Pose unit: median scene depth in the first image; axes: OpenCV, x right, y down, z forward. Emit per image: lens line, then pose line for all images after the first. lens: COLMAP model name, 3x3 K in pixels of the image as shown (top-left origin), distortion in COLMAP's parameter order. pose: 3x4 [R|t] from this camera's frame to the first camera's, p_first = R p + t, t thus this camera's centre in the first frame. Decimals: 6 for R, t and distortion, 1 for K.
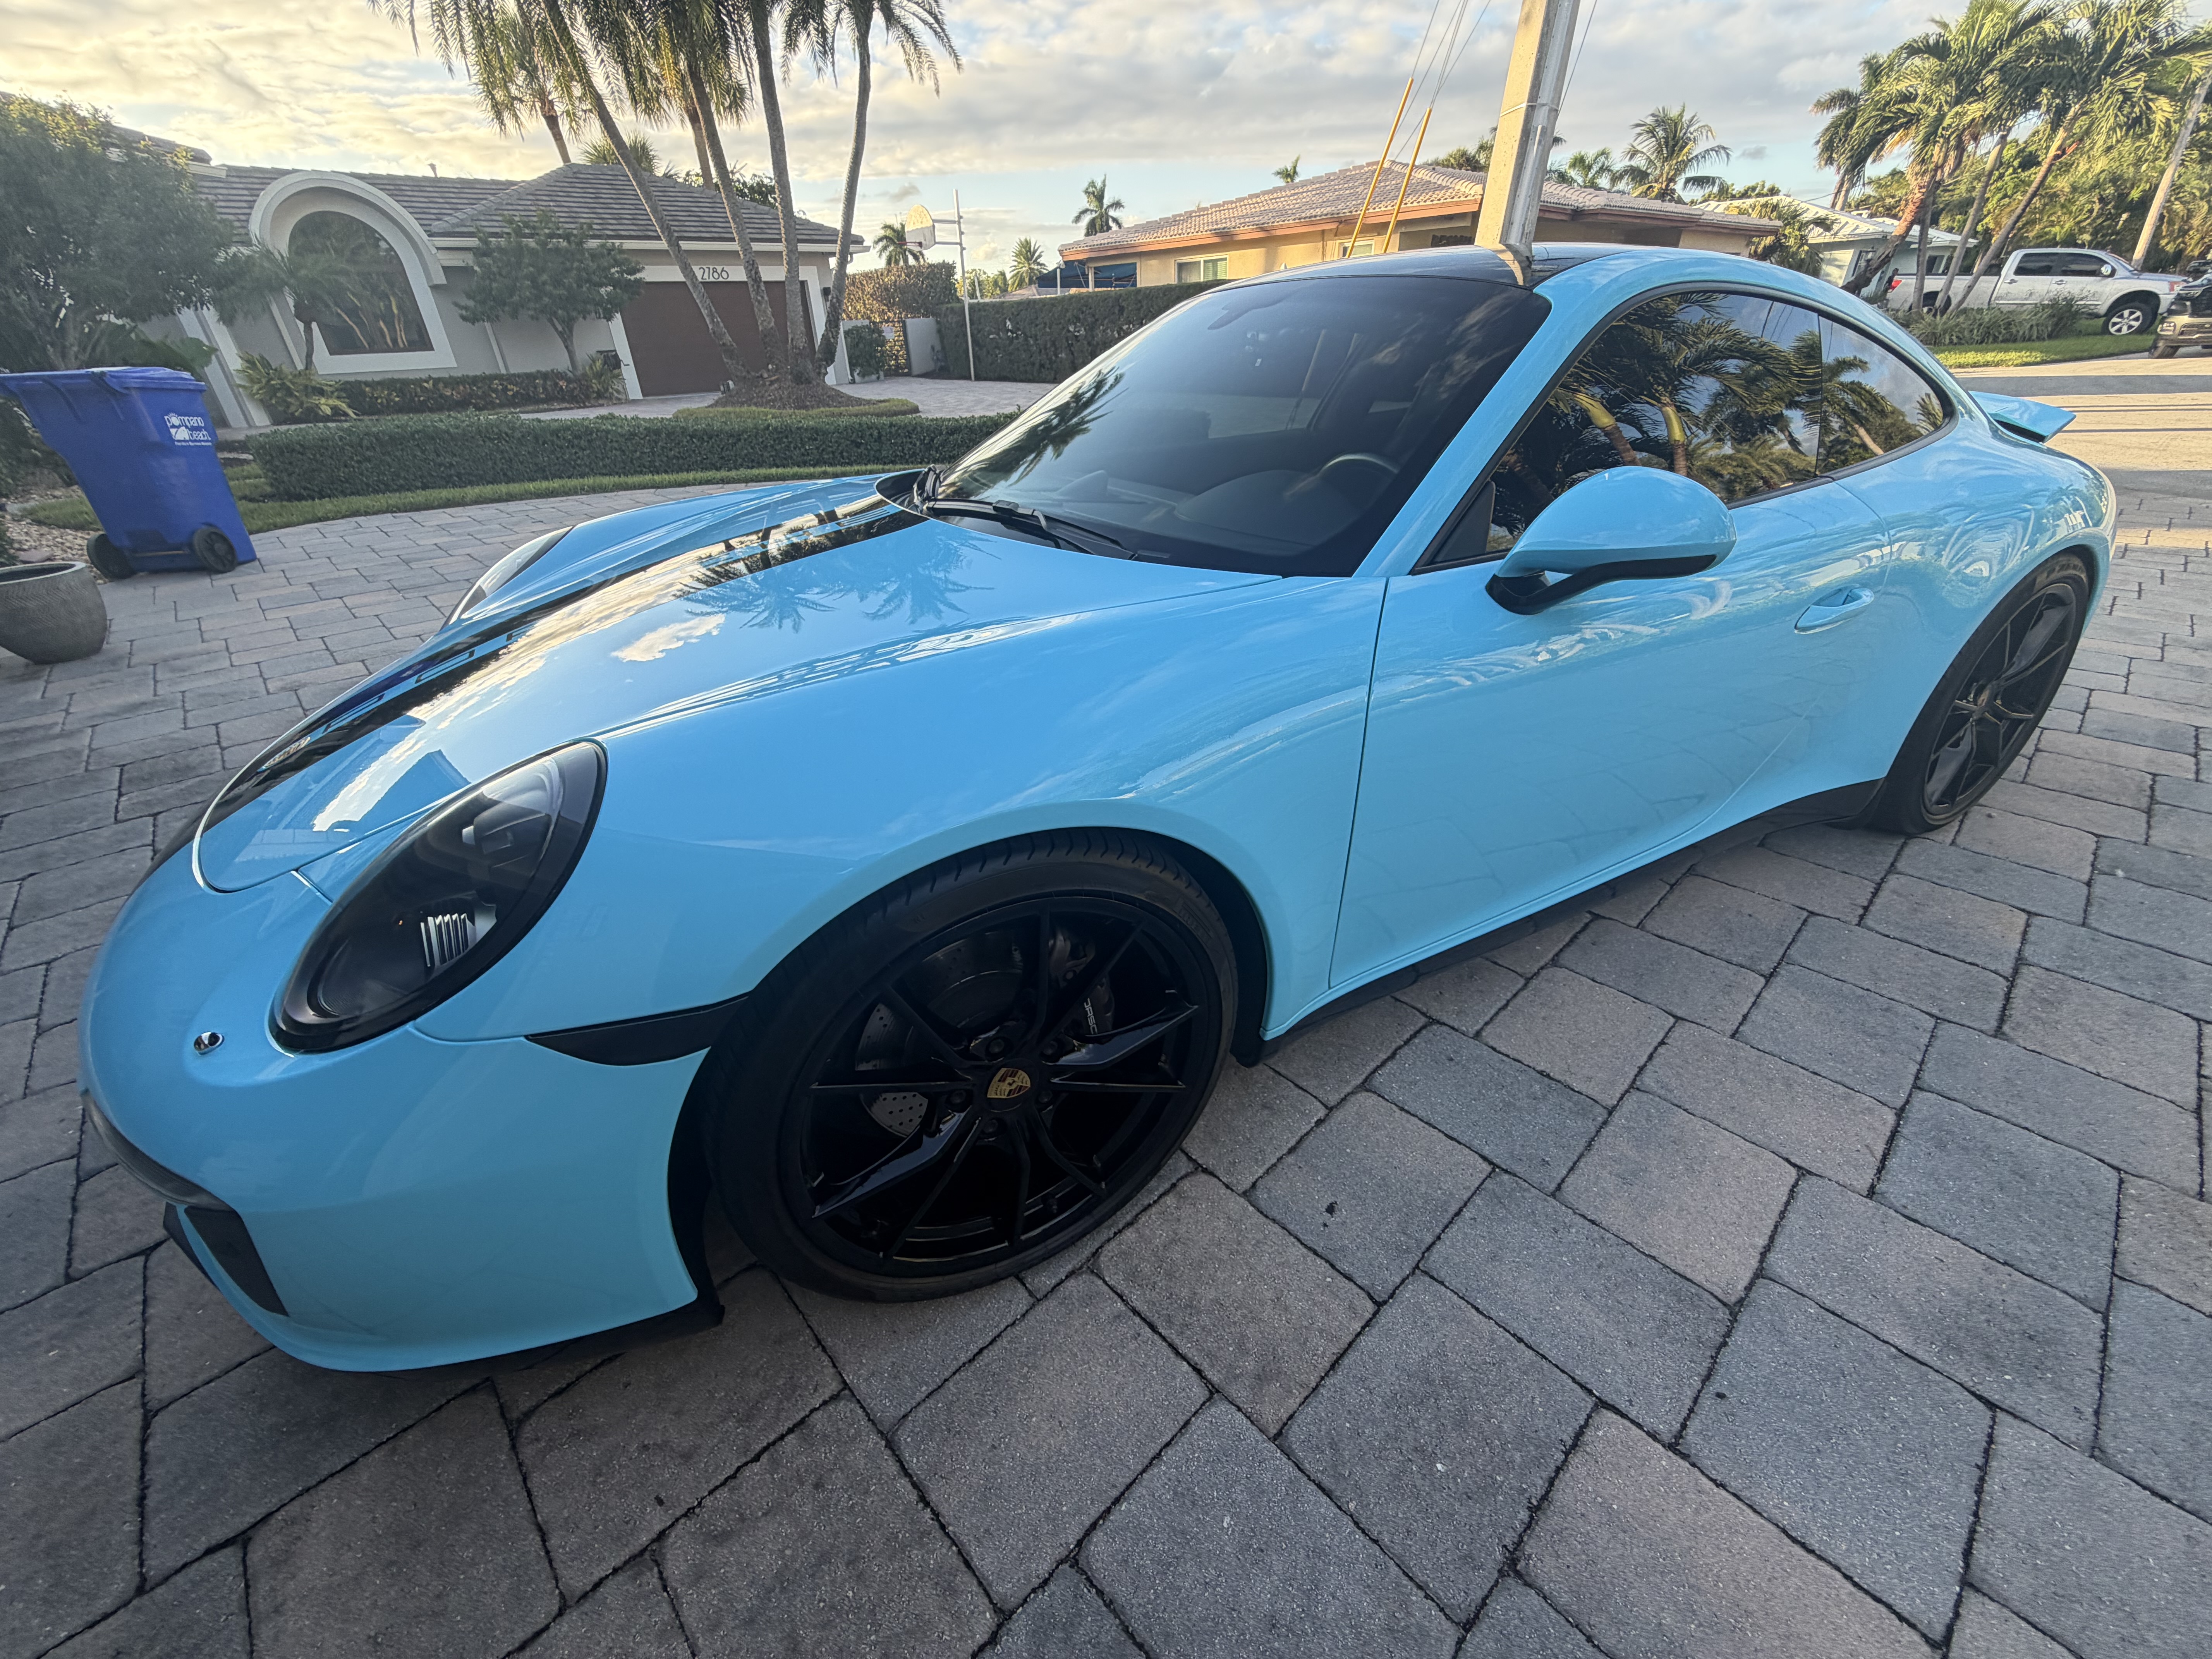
lens RADIAL K [[886.2, 0, 1099.6], [0, 886.2, 830.8], [0, 0, 1]] dist [0.000226, -0.000234]
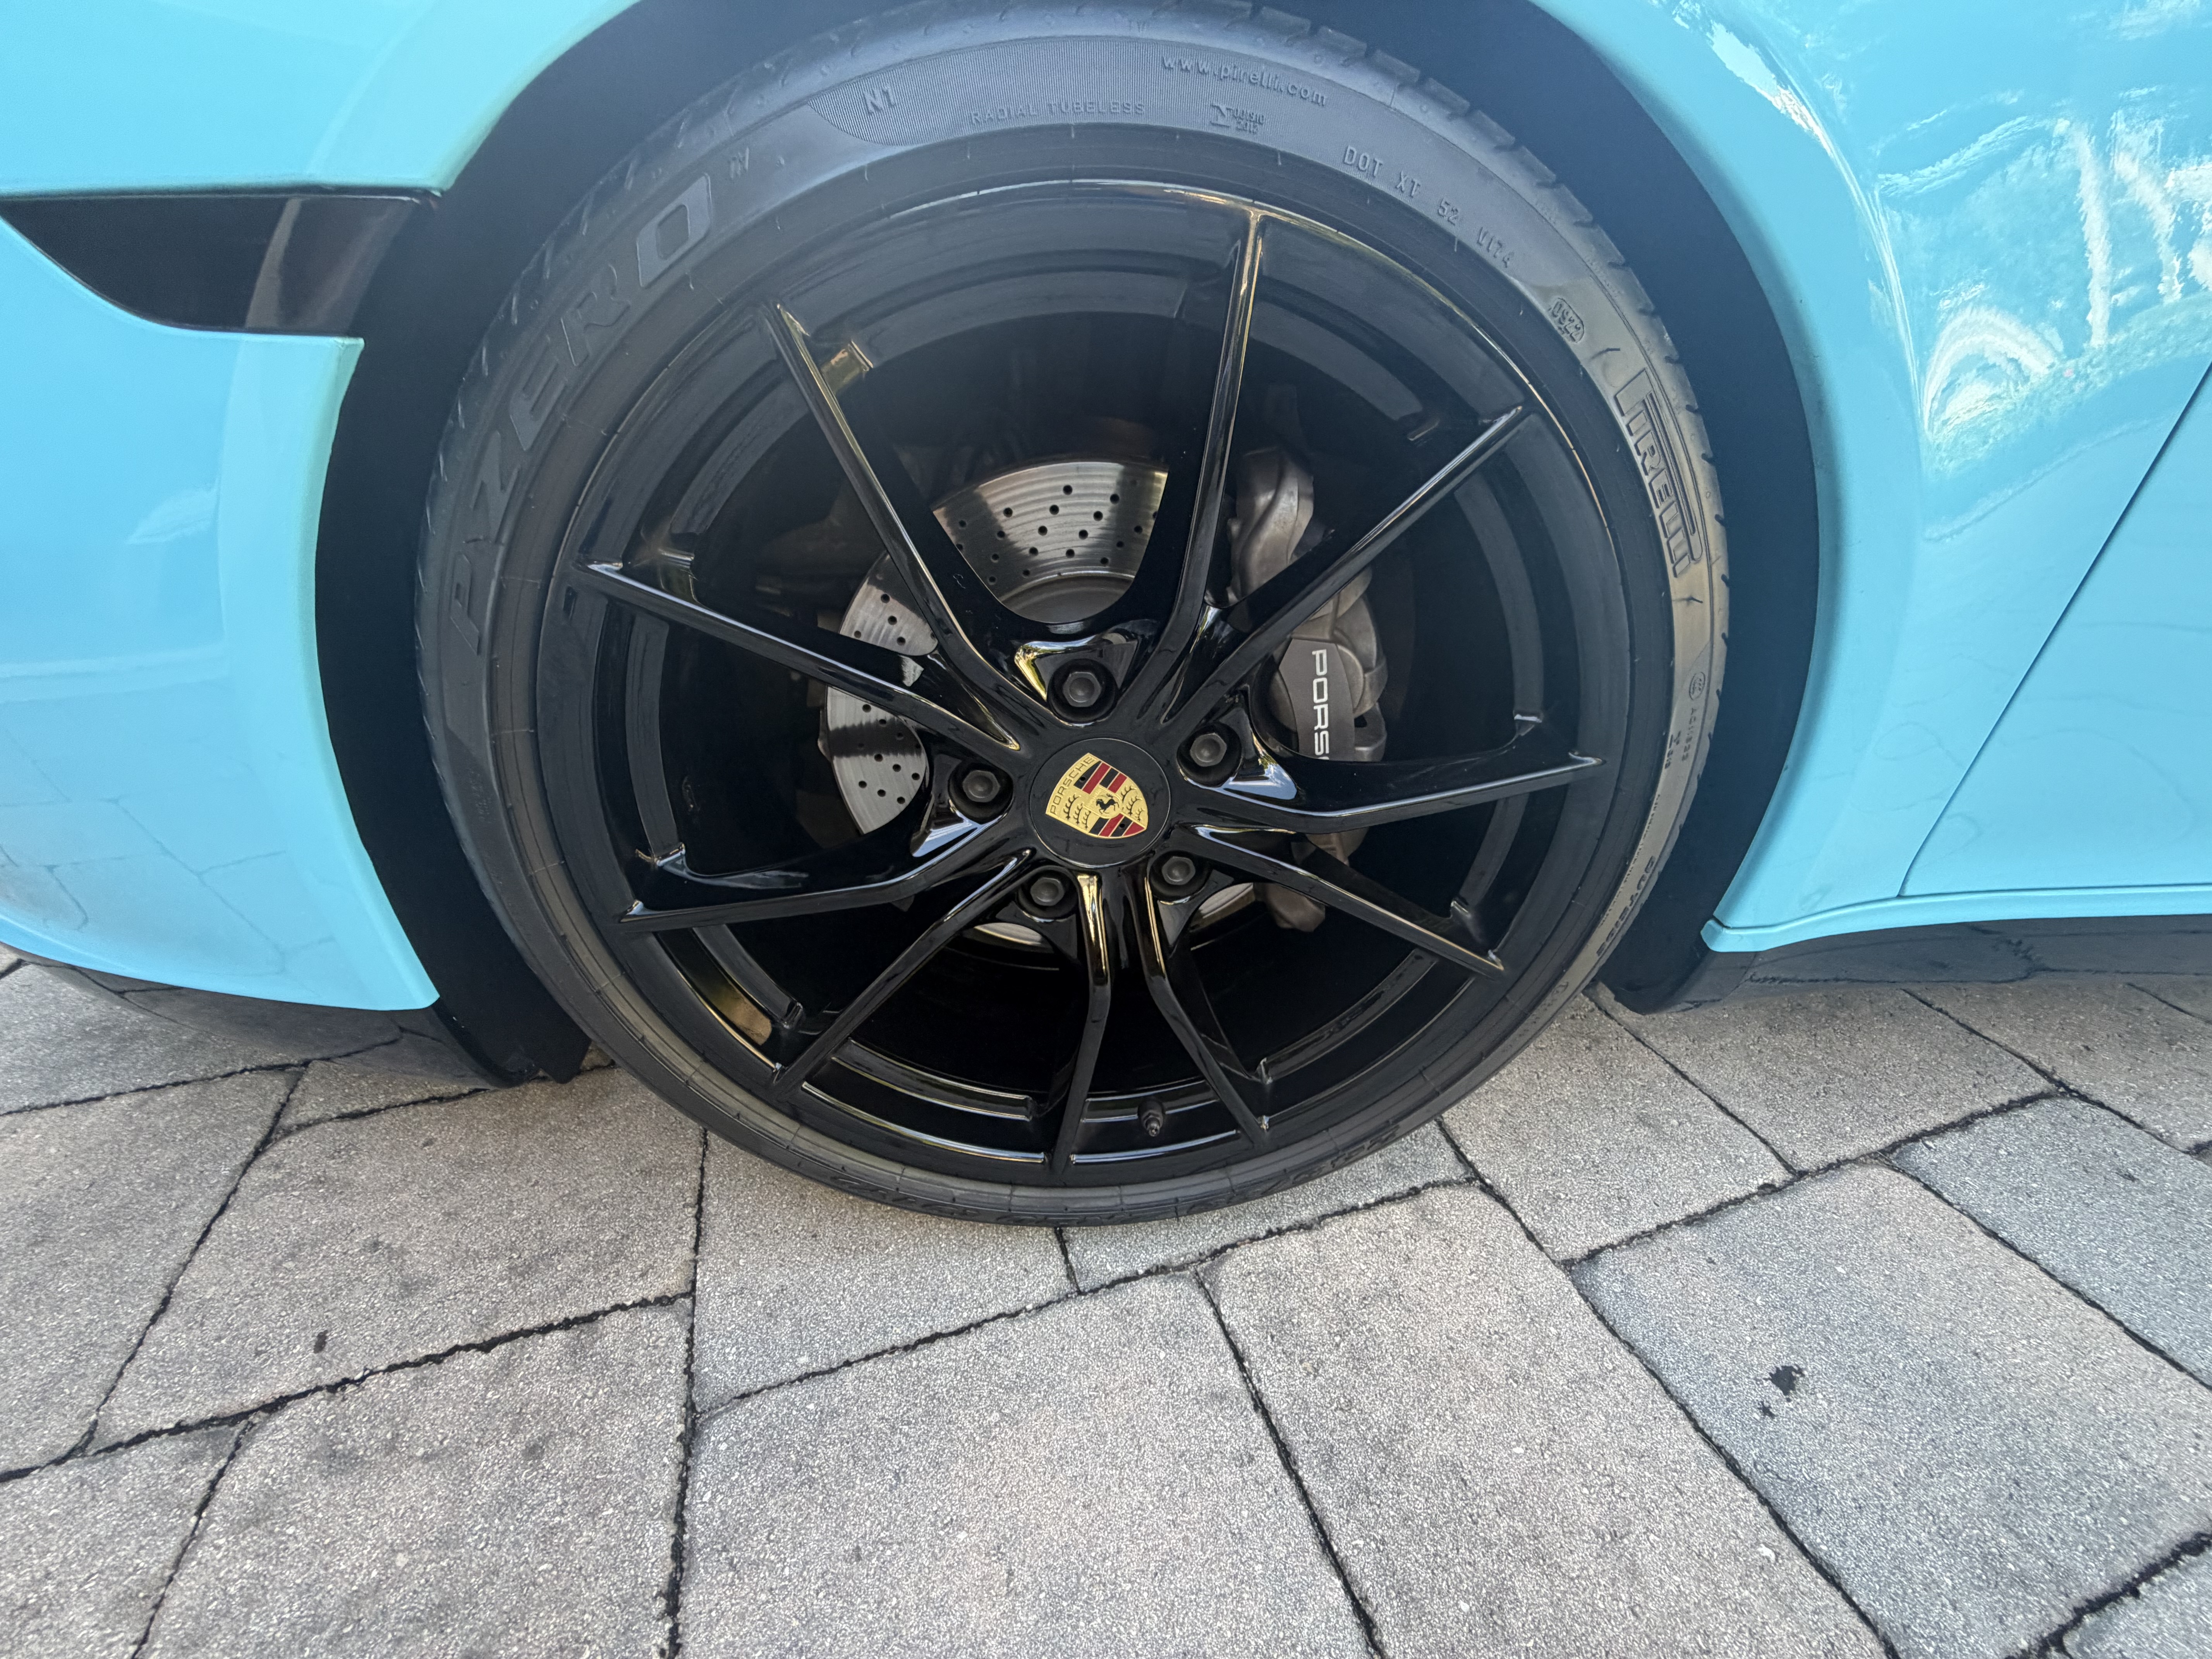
lens RADIAL K [[886.2, 0, 1098.5], [0, 886.2, 826.3], [0, 0, 1]] dist [0.000226, -0.000234]
pose [[0.909774, 0.236210, -0.341346, 0.048311], [-0.239172, 0.970380, 0.034046, 0.250509], [0.339277, 0.050667, 0.939321, 0.511351]]
